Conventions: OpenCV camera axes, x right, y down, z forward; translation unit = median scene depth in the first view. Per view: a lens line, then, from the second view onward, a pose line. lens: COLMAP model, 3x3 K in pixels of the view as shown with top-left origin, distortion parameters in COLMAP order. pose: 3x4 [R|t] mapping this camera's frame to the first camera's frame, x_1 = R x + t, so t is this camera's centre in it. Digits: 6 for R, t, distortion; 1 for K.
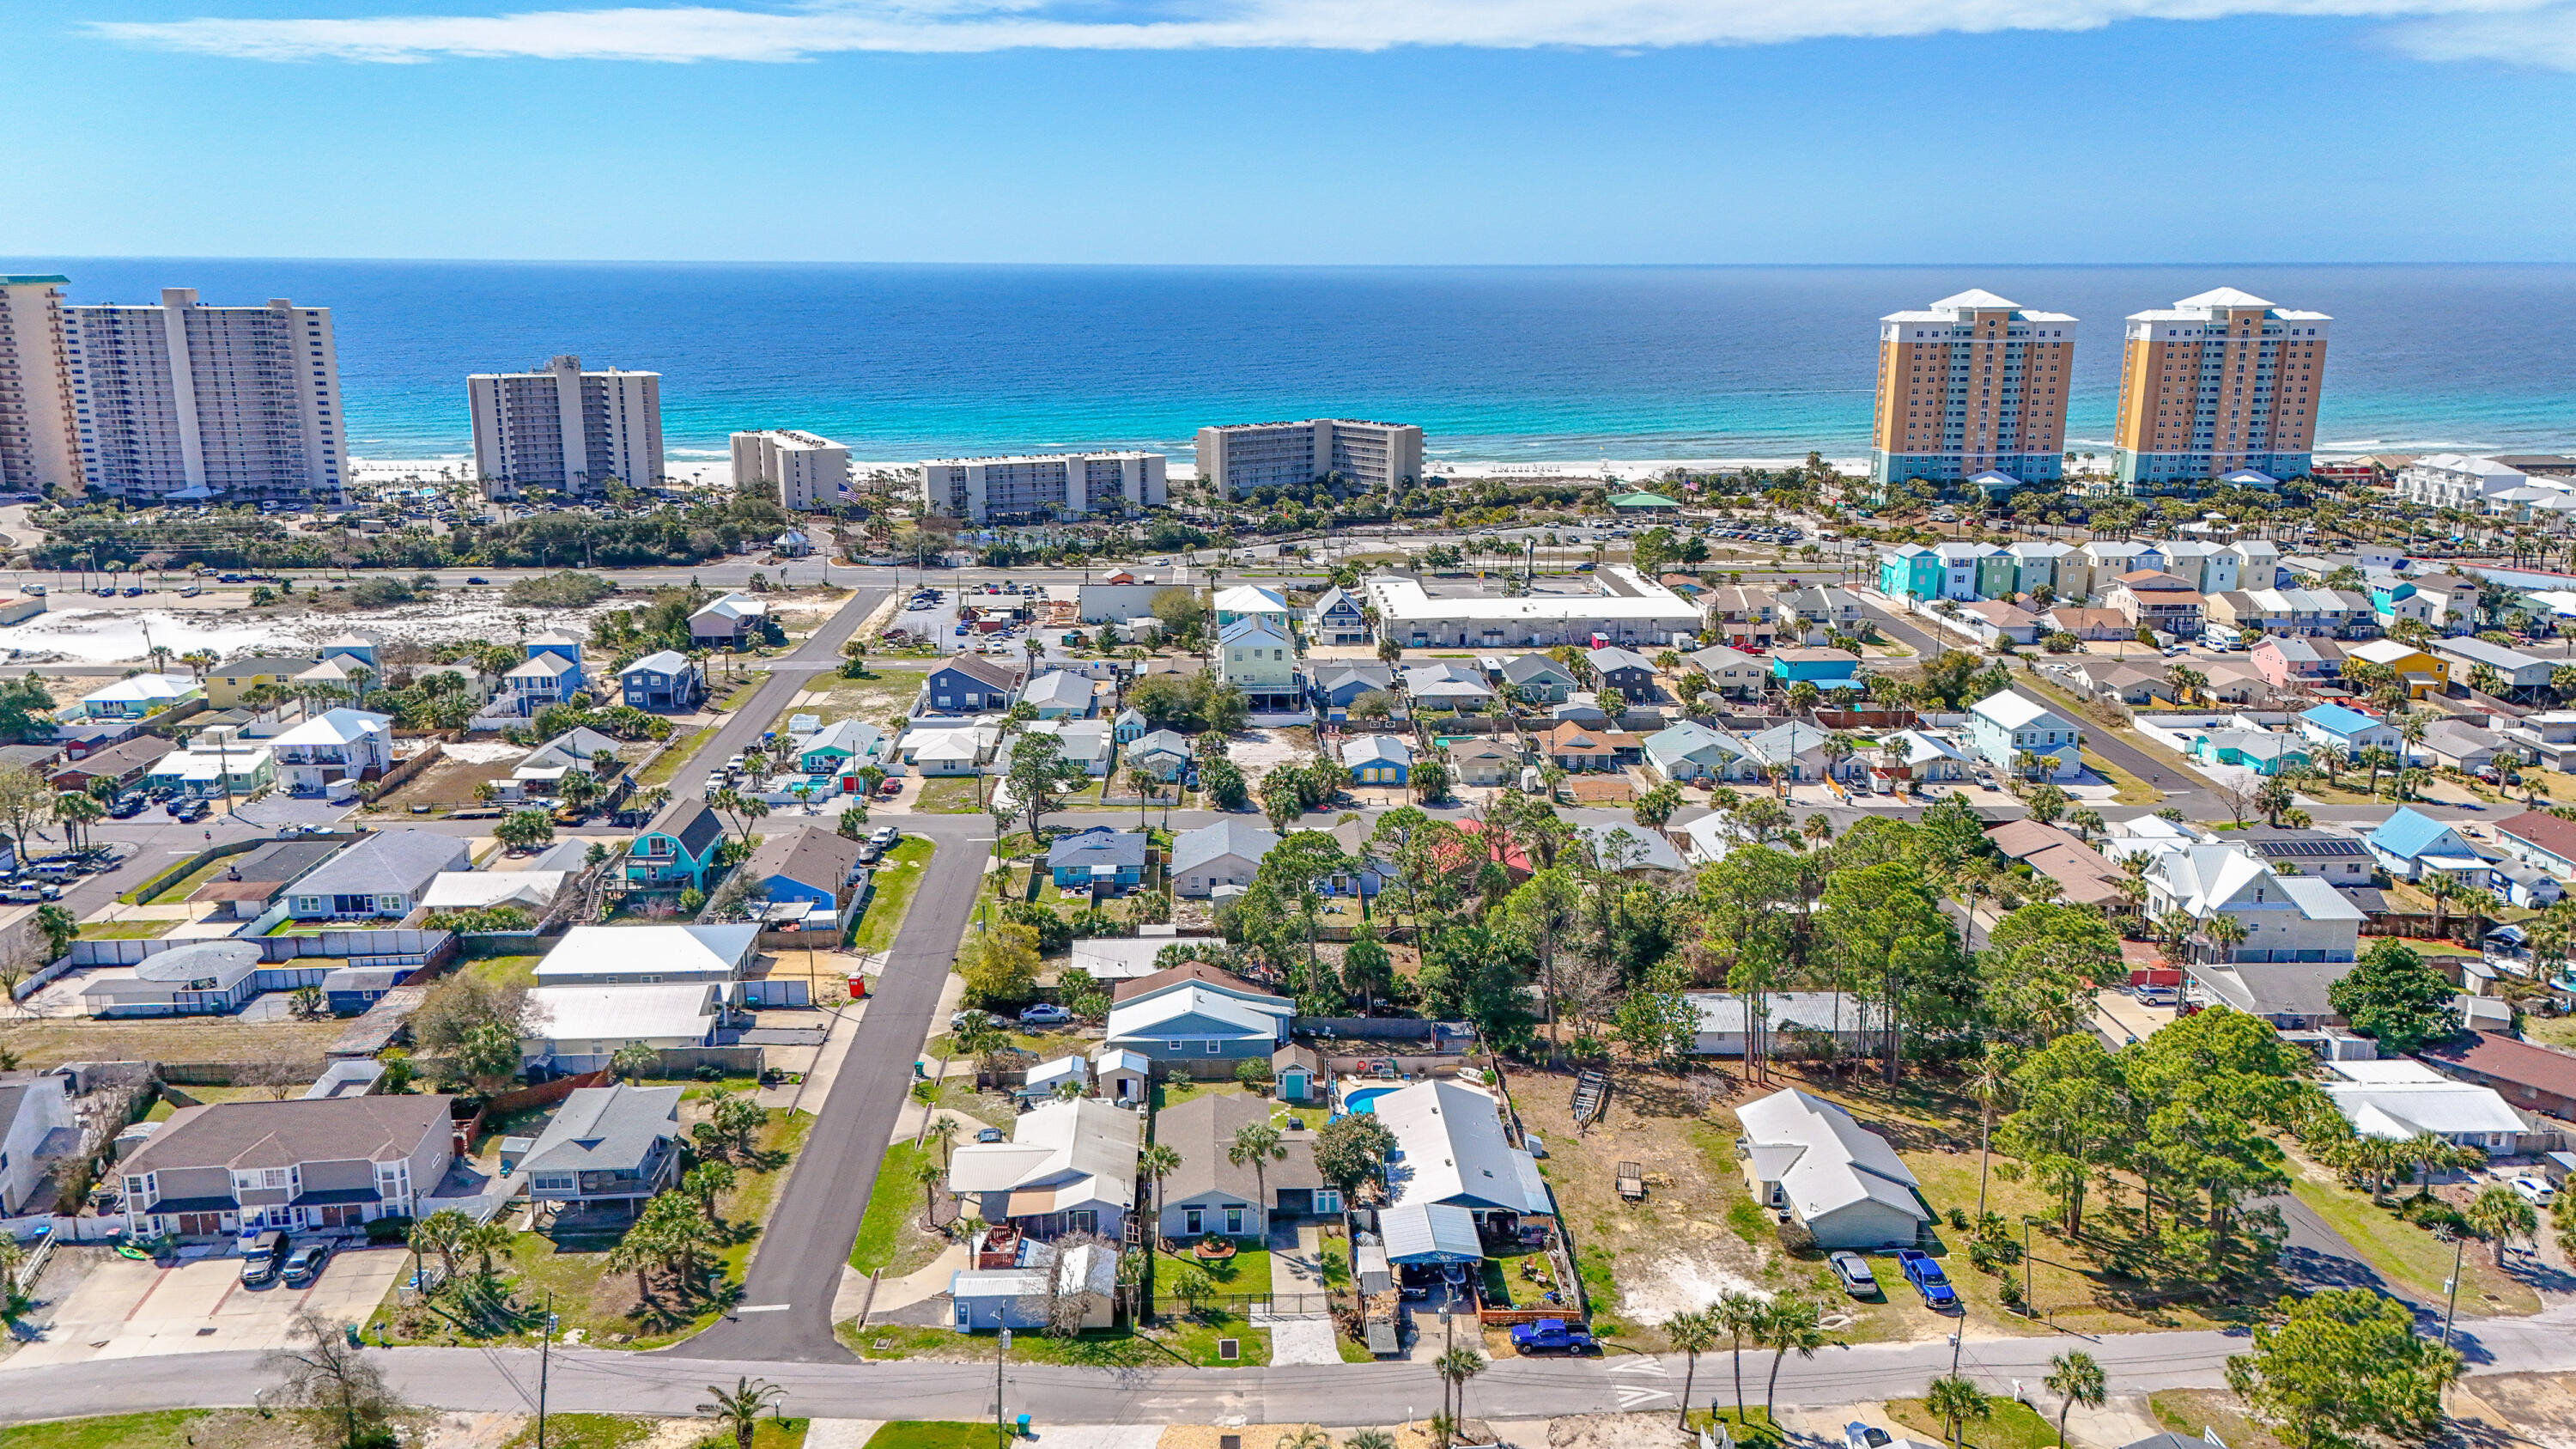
lens RADIAL K [[1887.9, 0, 1281.0], [0, 1887.9, 735.6], [0, 0, 1]] dist [0.084321, -0.082567]
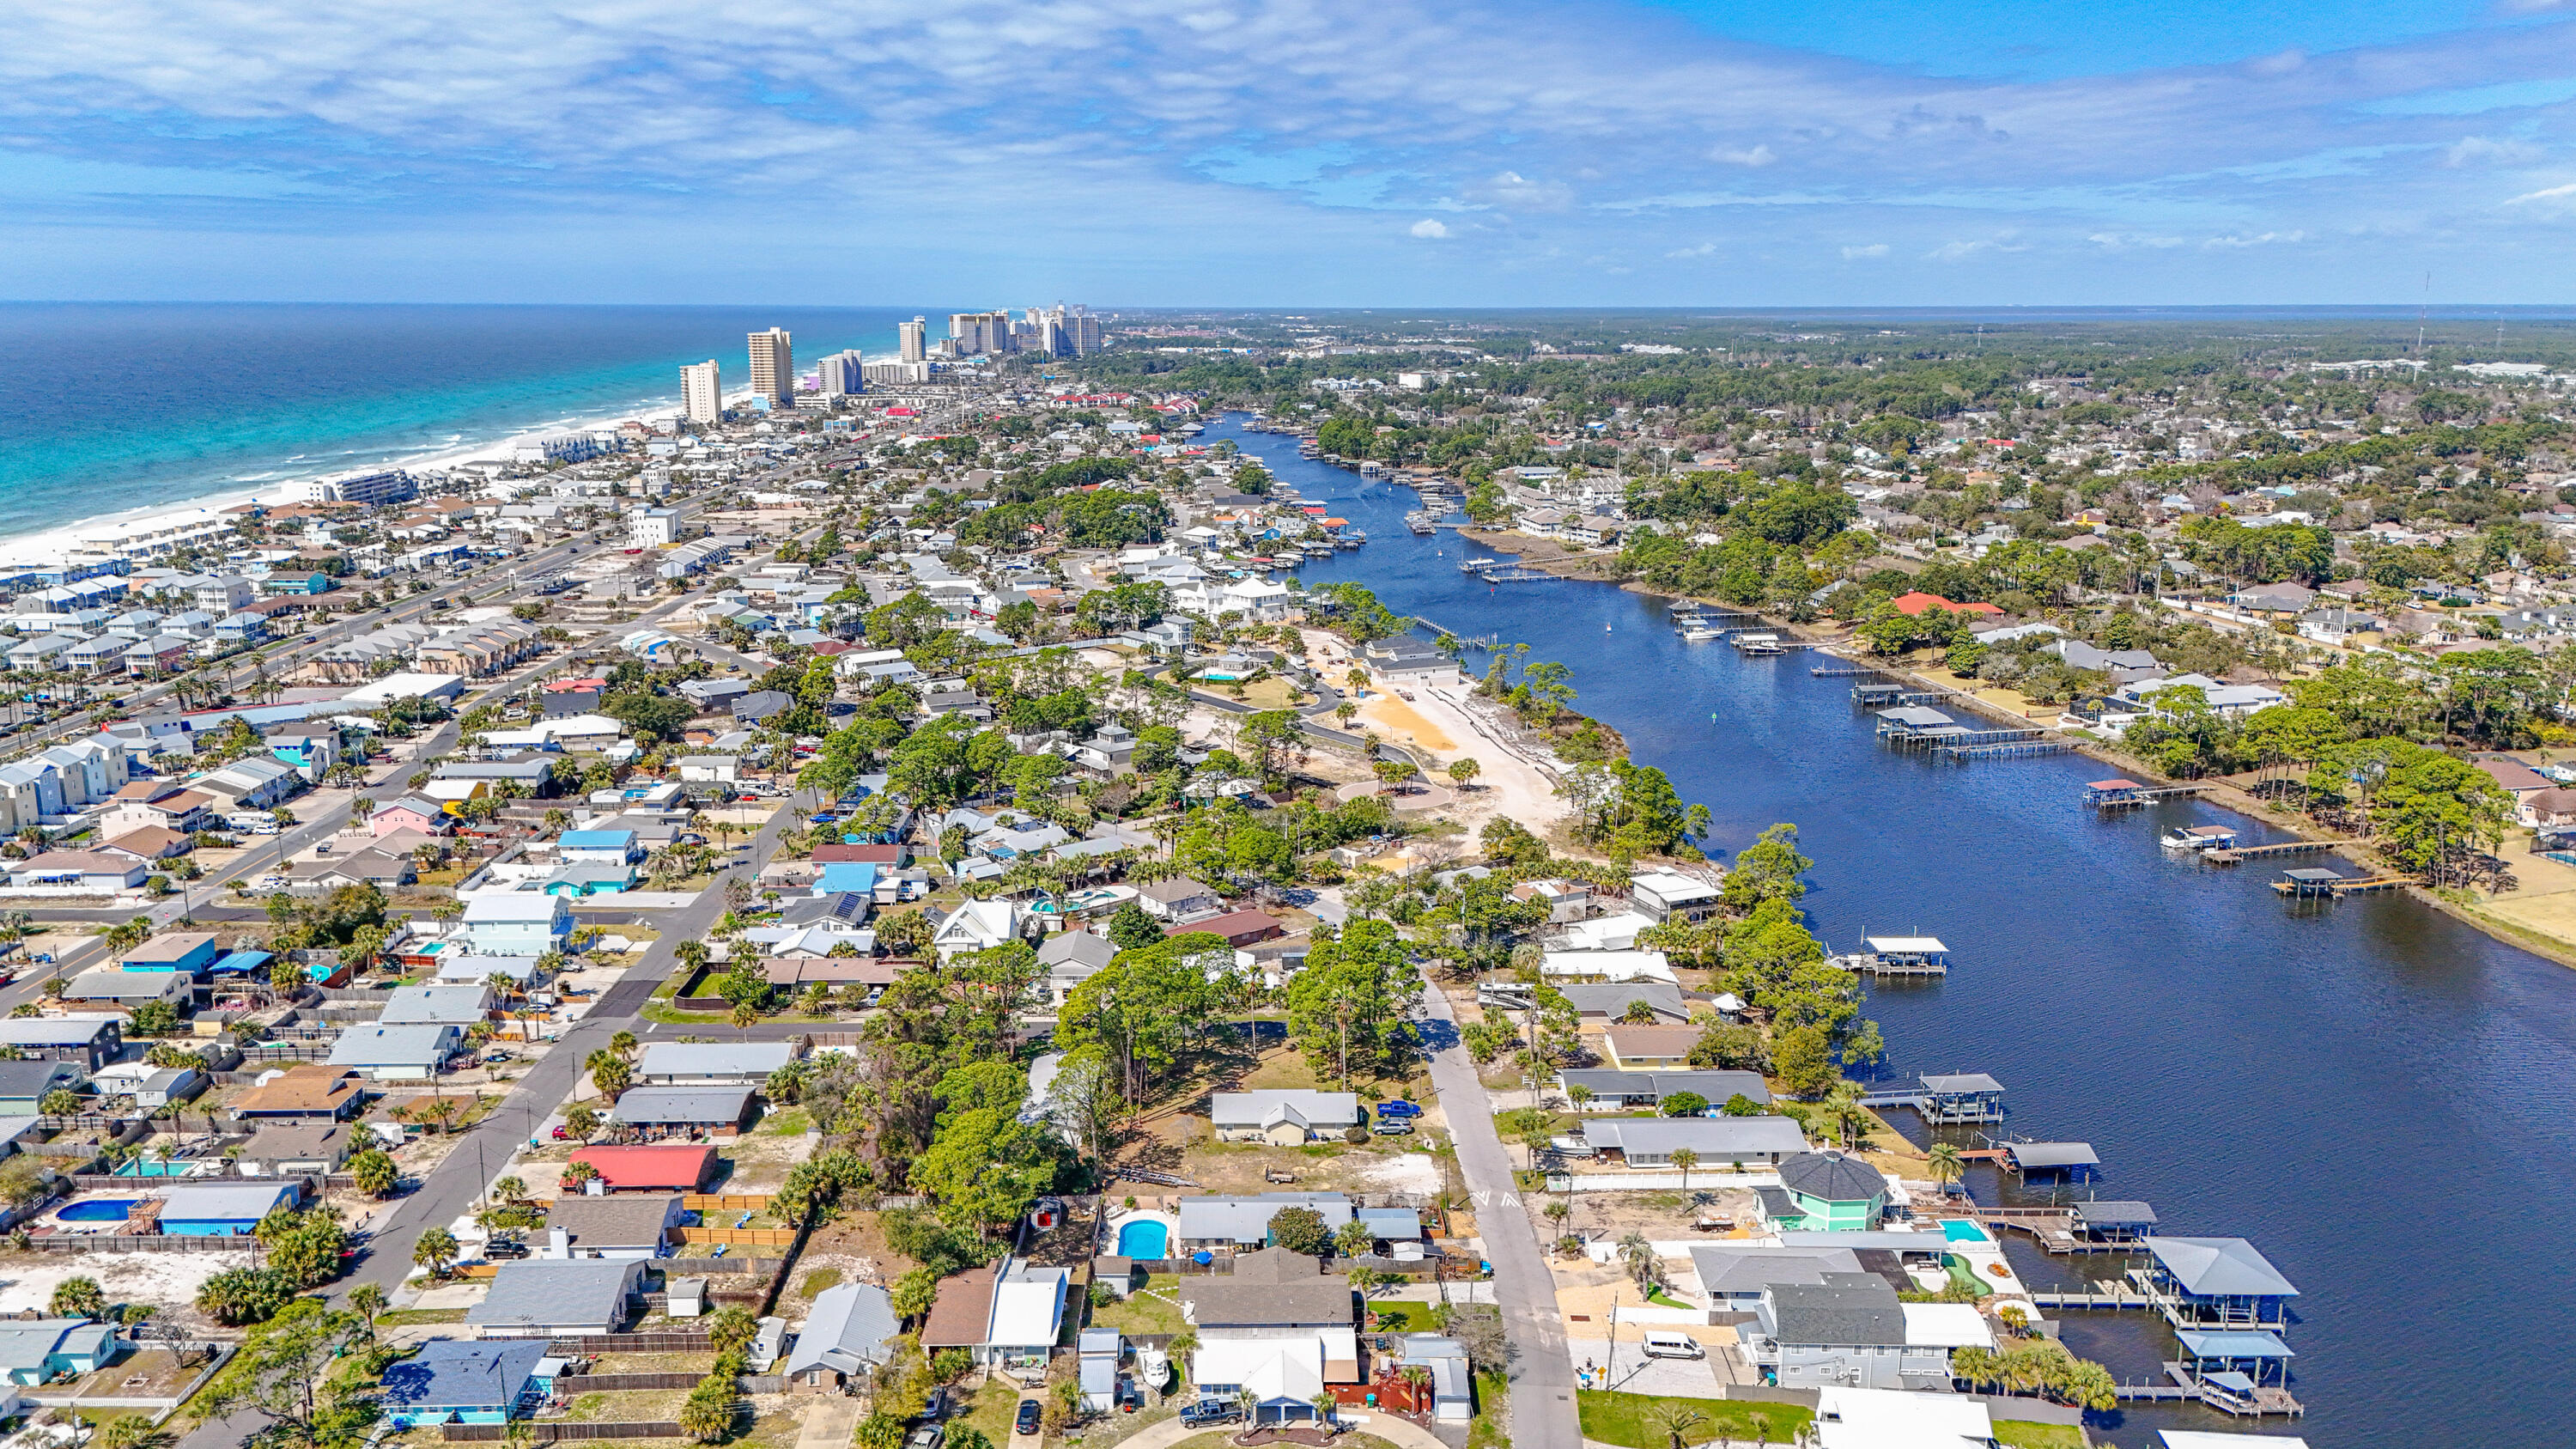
lens RADIAL K [[1887.9, 0, 1285.5], [0, 1887.9, 707.1], [0, 0, 1]] dist [0.084321, -0.082567]
pose [[0.025392, -0.212940, 0.976735, -0.722520], [0.241802, 0.949346, 0.200682, -0.253959], [-0.969993, 0.231081, 0.075595, 0.452210]]
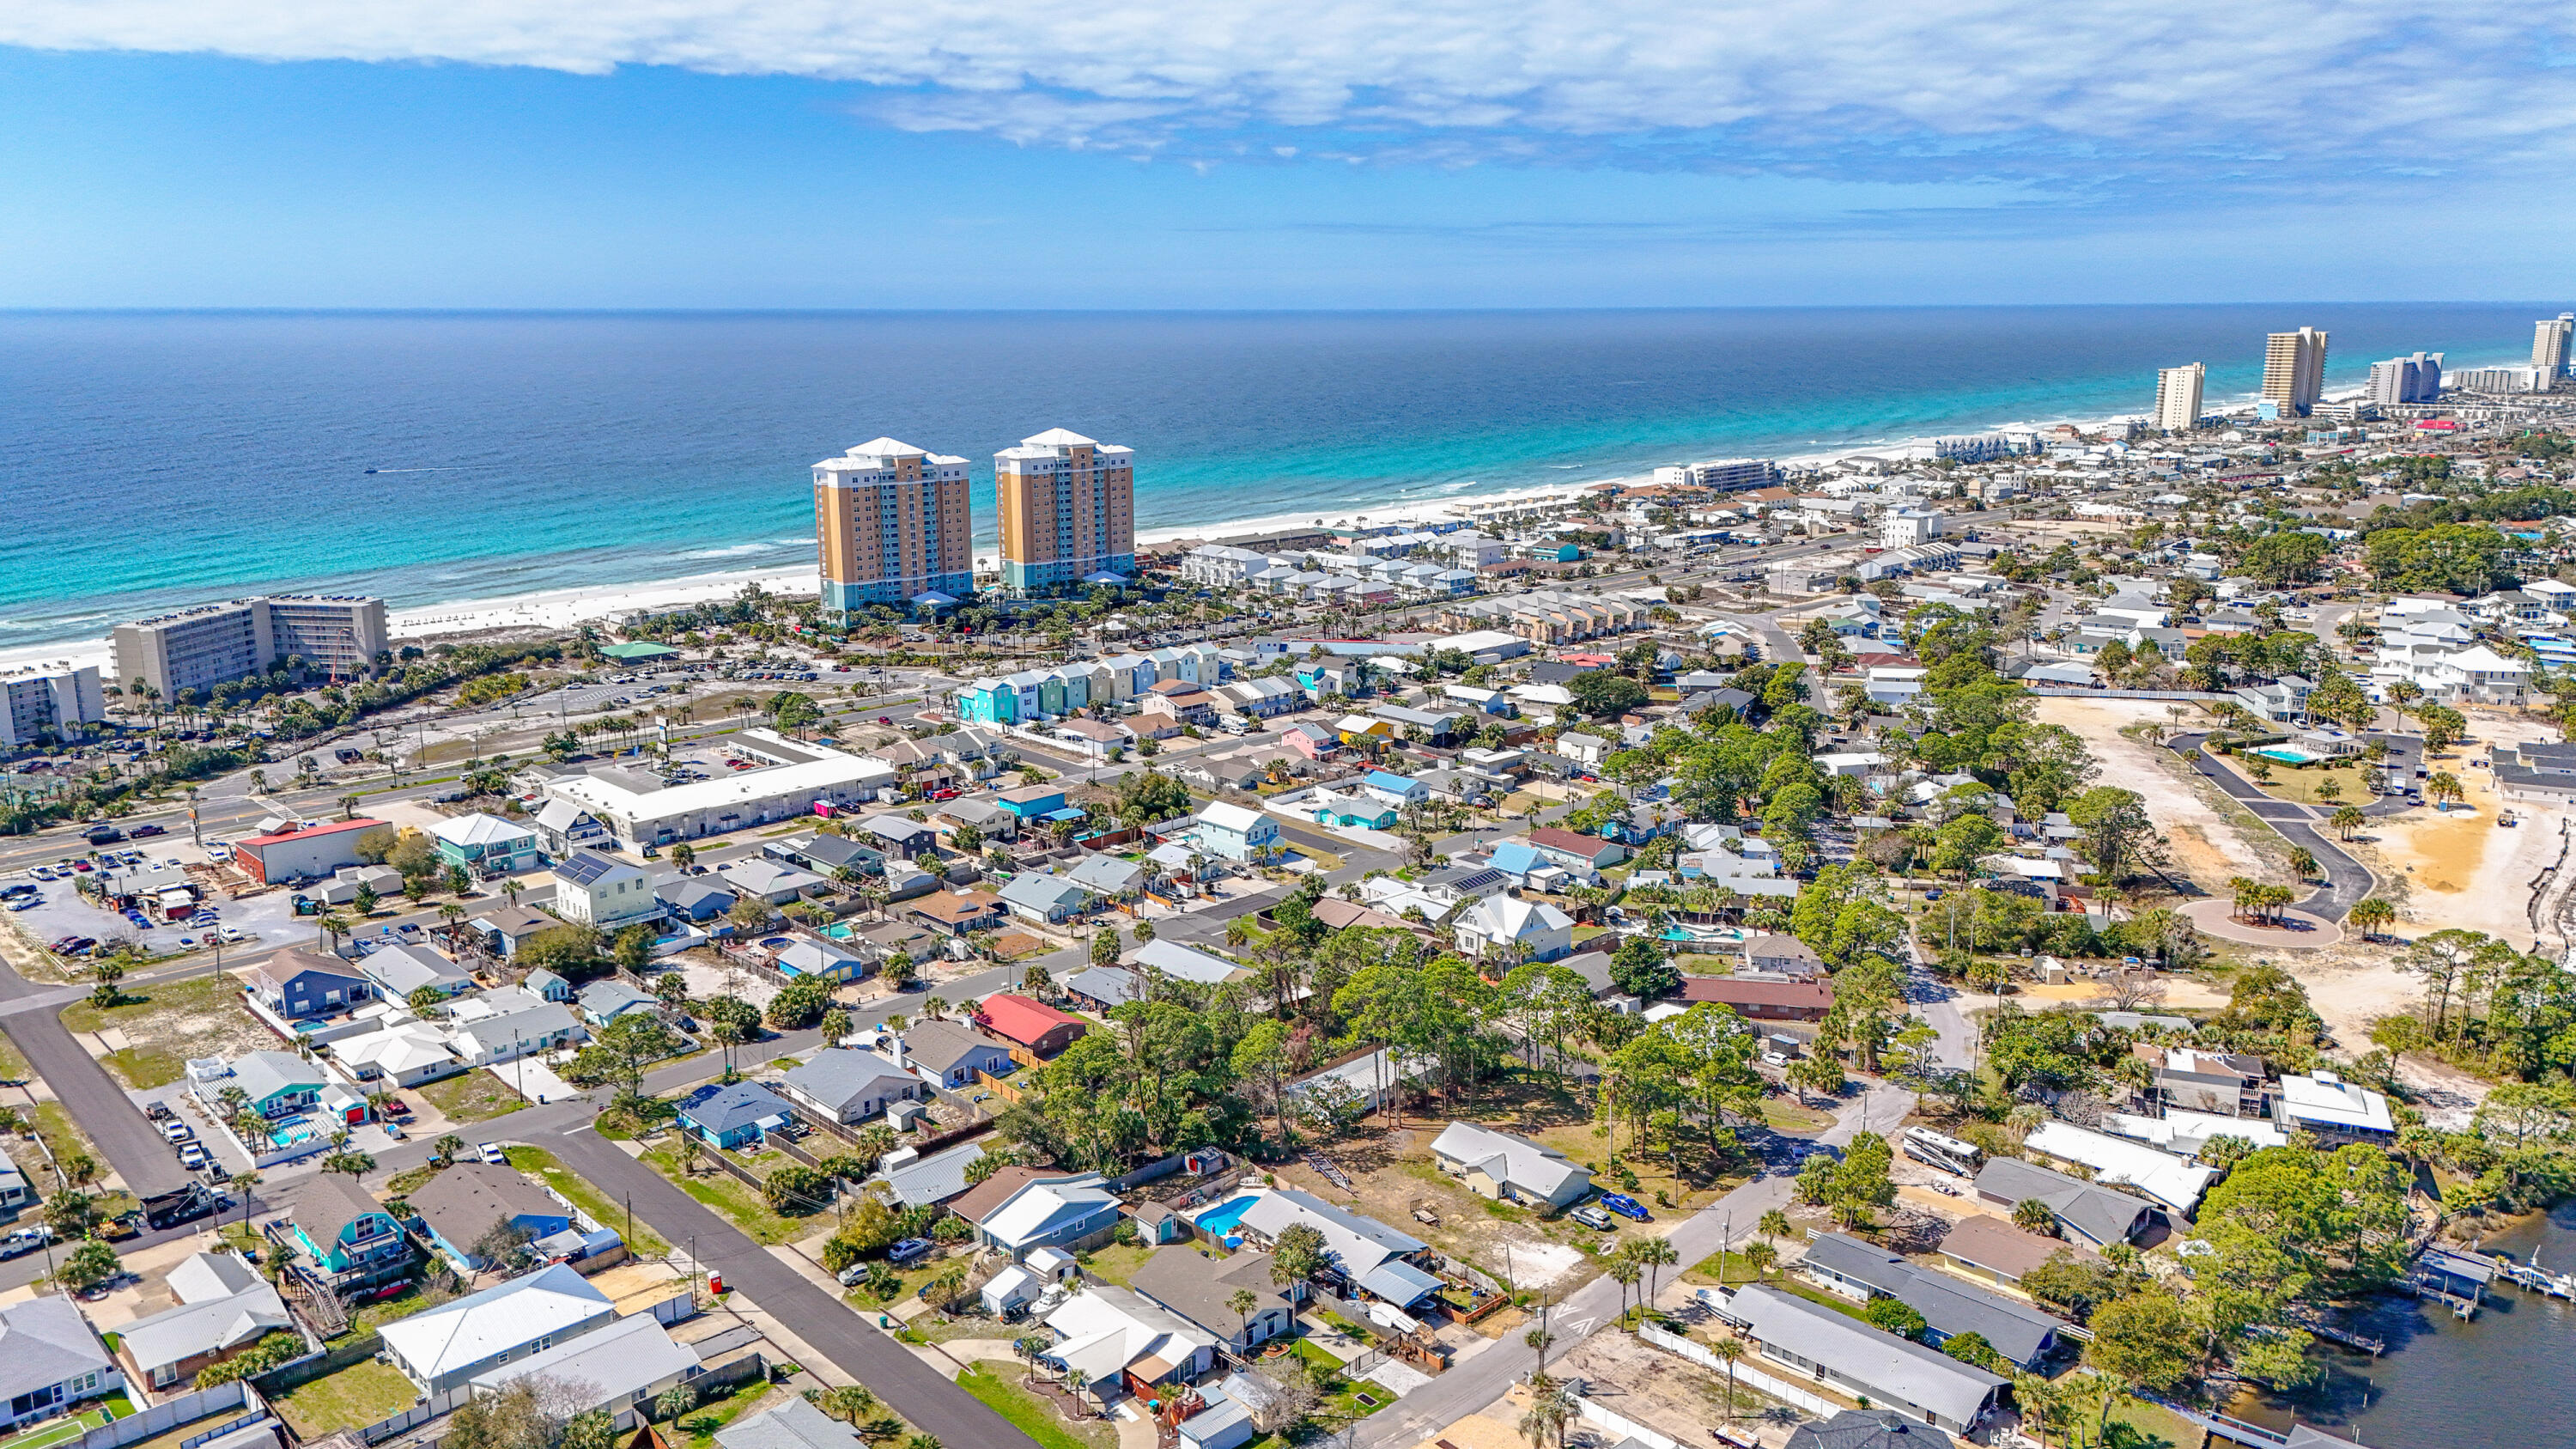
lens RADIAL K [[1887.9, 0, 1285.6], [0, 1887.9, 719.4], [0, 0, 1]] dist [0.084321, -0.082567]
pose [[0.748658, -0.147427, 0.646356, -0.464032], [0.165829, 0.985611, 0.032732, -0.123734], [-0.641881, 0.082679, 0.762334, -0.059634]]
